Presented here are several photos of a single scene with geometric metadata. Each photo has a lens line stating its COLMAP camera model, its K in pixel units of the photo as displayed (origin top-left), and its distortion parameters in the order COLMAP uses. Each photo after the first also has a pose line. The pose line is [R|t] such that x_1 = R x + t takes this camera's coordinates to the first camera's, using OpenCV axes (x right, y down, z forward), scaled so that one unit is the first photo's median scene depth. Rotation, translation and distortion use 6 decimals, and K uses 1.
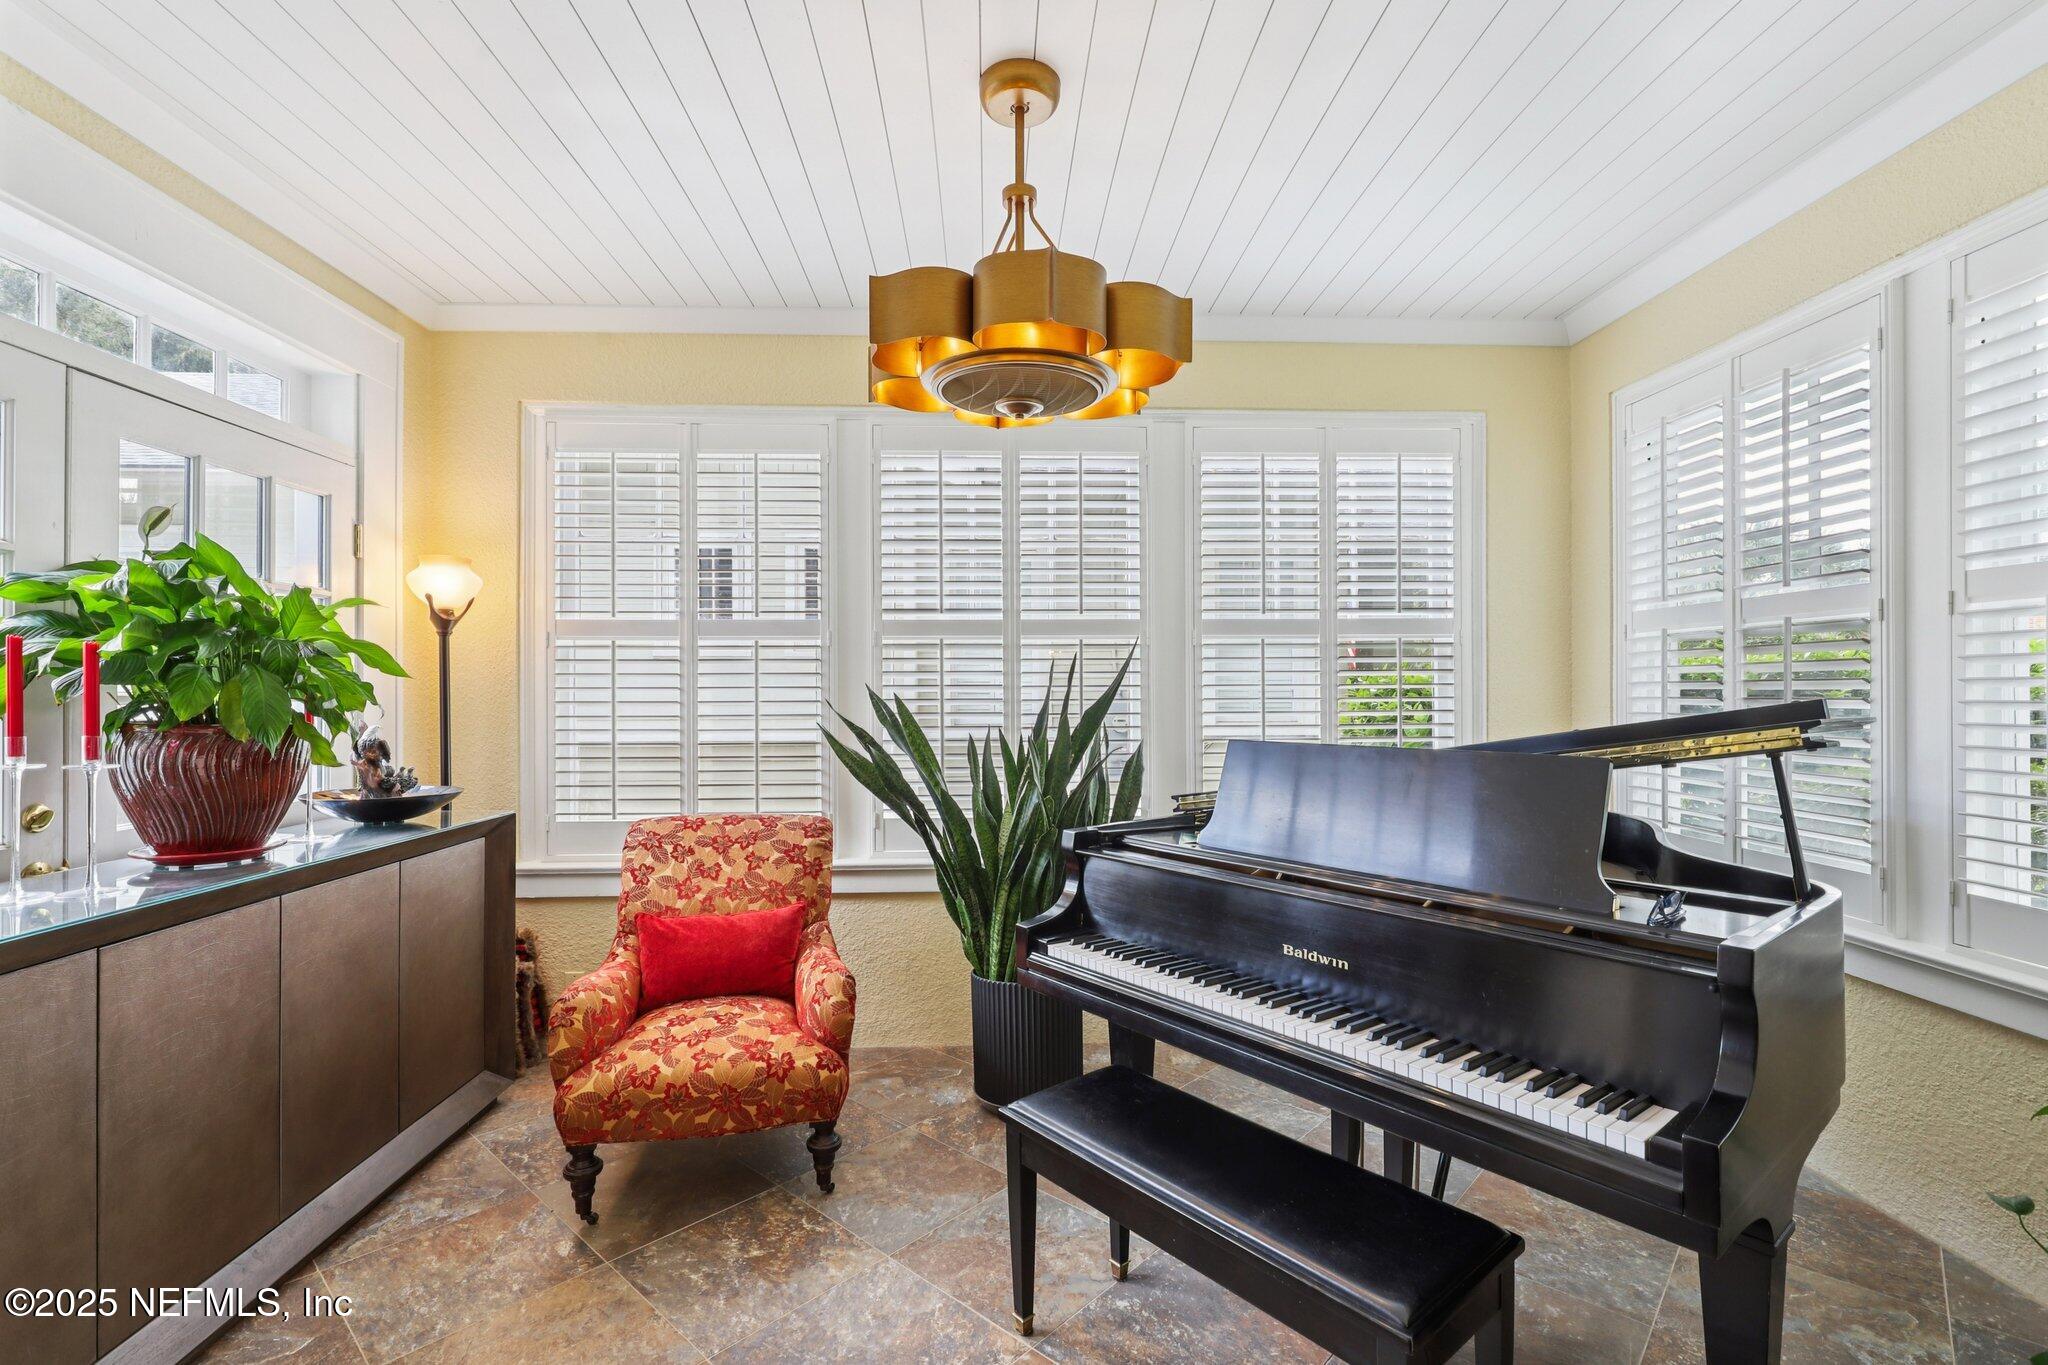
lens RADIAL K [[930.5, 0, 1024.1], [0, 930.5, 689.0], [0, 0, 1]] dist [0.000212, -0.000485]
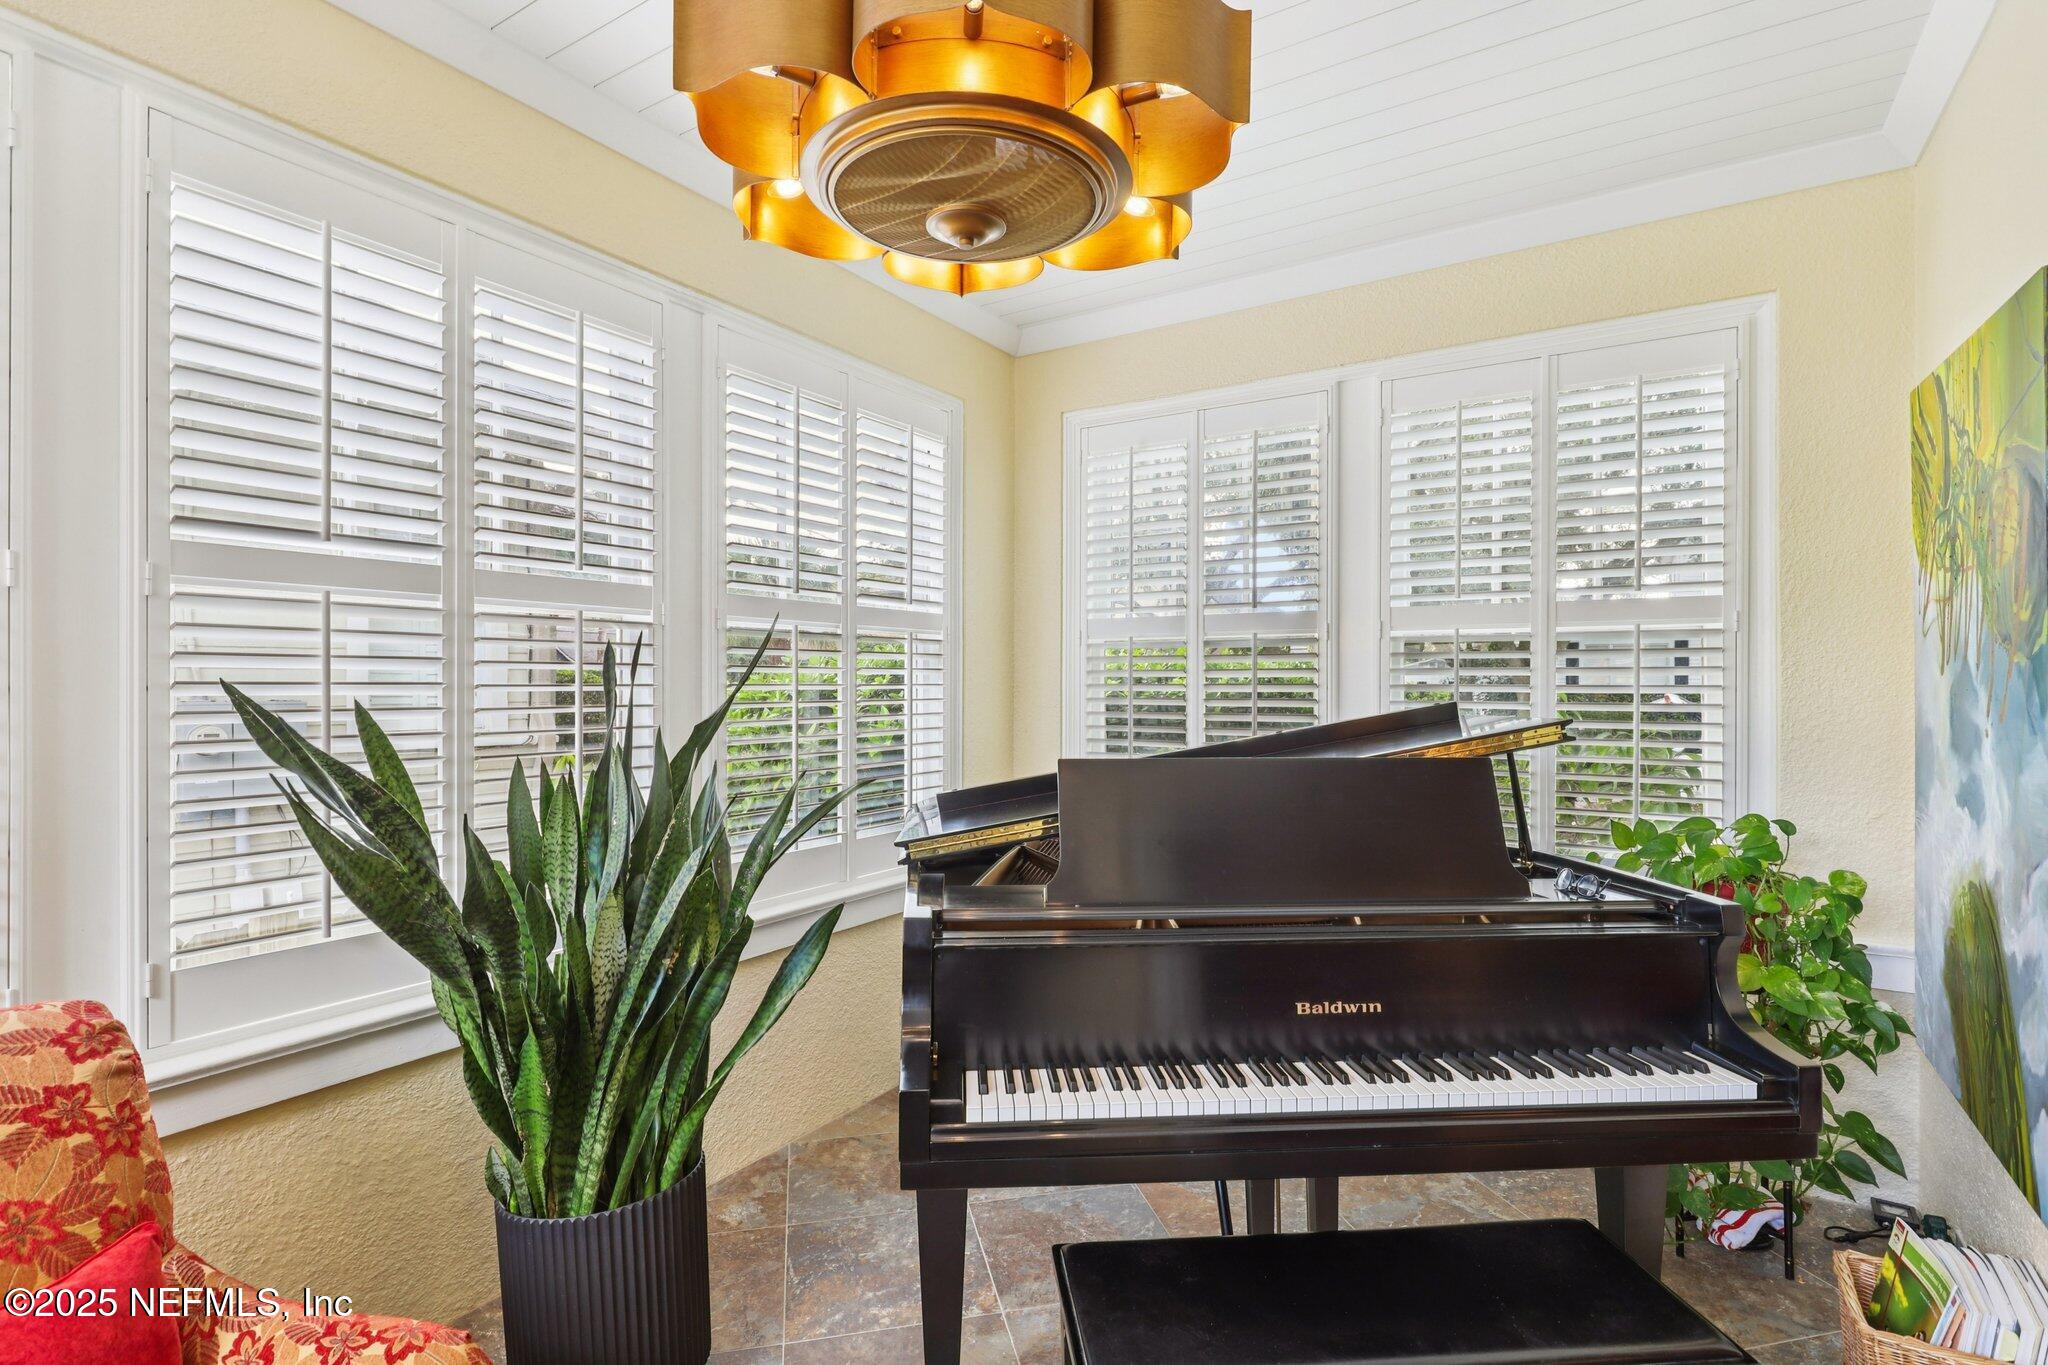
lens RADIAL K [[989.2, 0, 1025.1], [0, 989.2, 680.0], [0, 0, 1]] dist [0.002659, -0.000865]
pose [[0.569317, 0.007428, 0.822084, -0.374573], [-0.004263, 0.999972, -0.006083, -0.004378], [-0.822107, -0.000041, 0.569333, 0.446577]]
